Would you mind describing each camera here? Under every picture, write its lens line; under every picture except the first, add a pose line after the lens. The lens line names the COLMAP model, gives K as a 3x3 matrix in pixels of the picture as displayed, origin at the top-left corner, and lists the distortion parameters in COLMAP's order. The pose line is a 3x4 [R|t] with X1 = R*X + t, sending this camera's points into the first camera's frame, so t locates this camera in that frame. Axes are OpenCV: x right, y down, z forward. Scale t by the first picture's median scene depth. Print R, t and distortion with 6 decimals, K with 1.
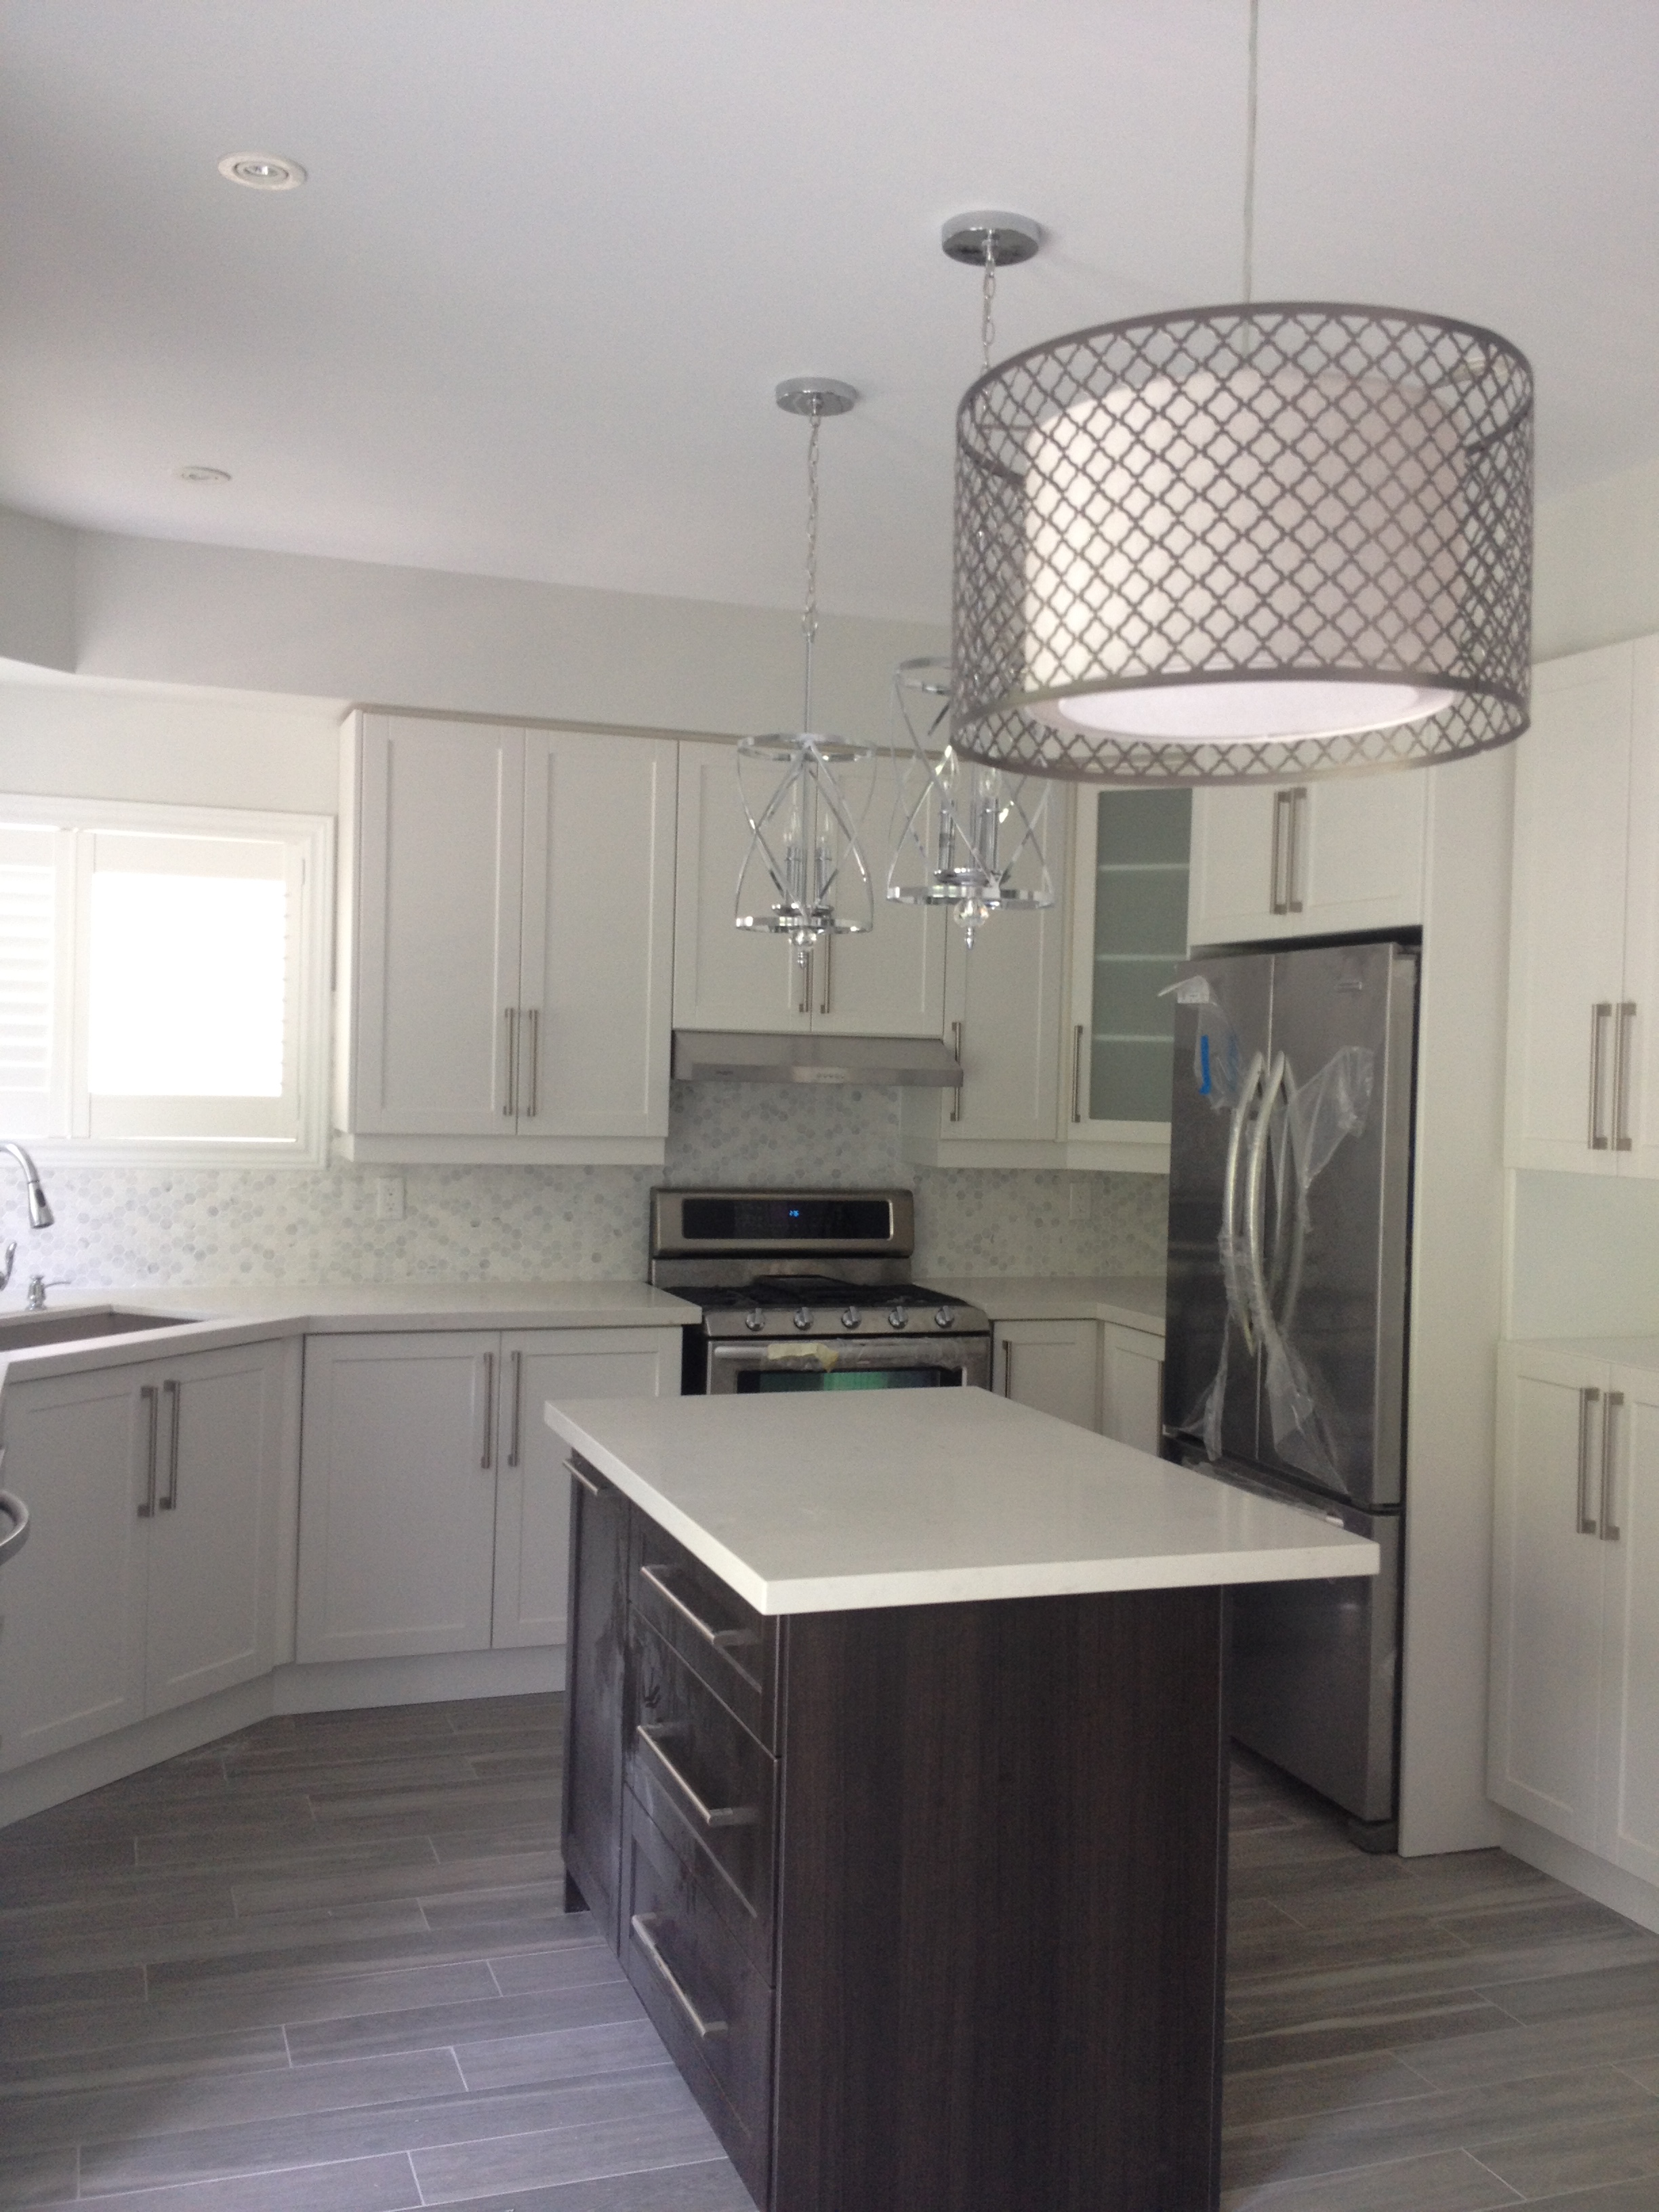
lens RADIAL K [[2076.7, 0, 867.1], [0, 2076.7, 1104.8], [0, 0, 1]] dist [0.065641, 0.000000]
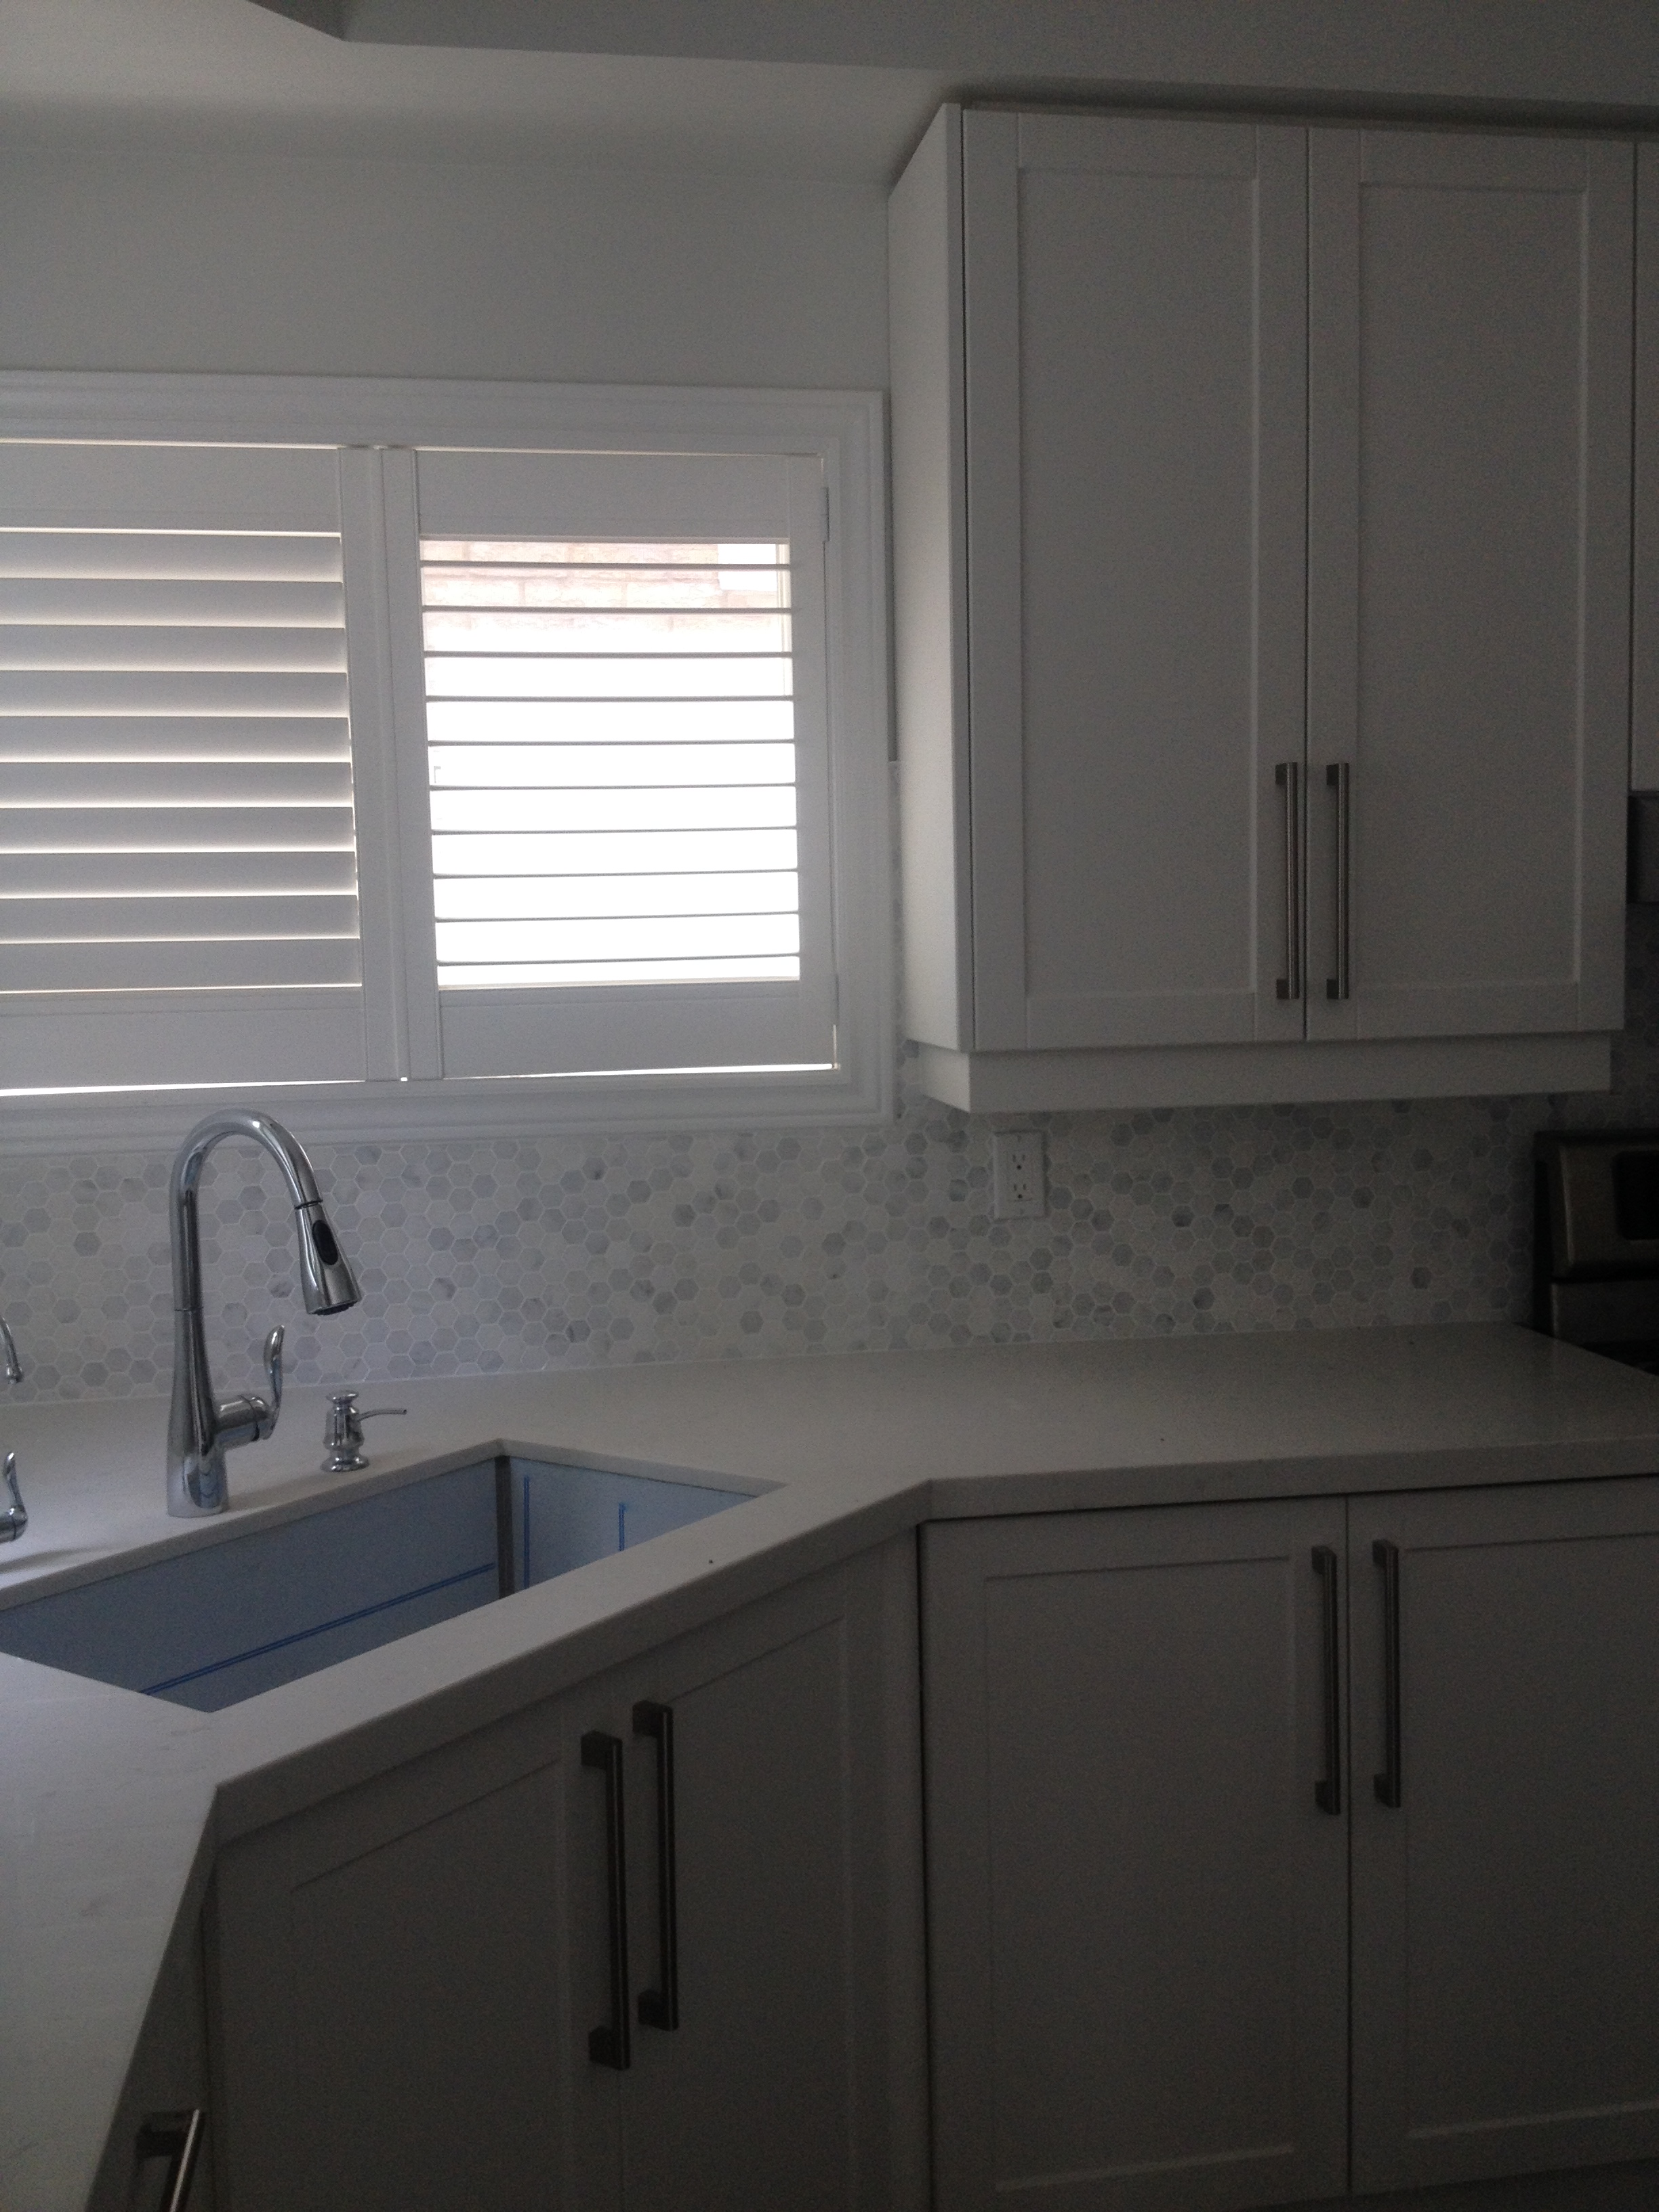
lens RADIAL K [[2076.7, 0, 838.9], [0, 2076.7, 1097.2], [0, 0, 1]] dist [0.065641, 0.000000]
pose [[0.982106, -0.031993, -0.185589, -0.182863], [0.042903, 0.997560, 0.055072, -0.002991], [0.183375, -0.062049, 0.981083, 0.519391]]
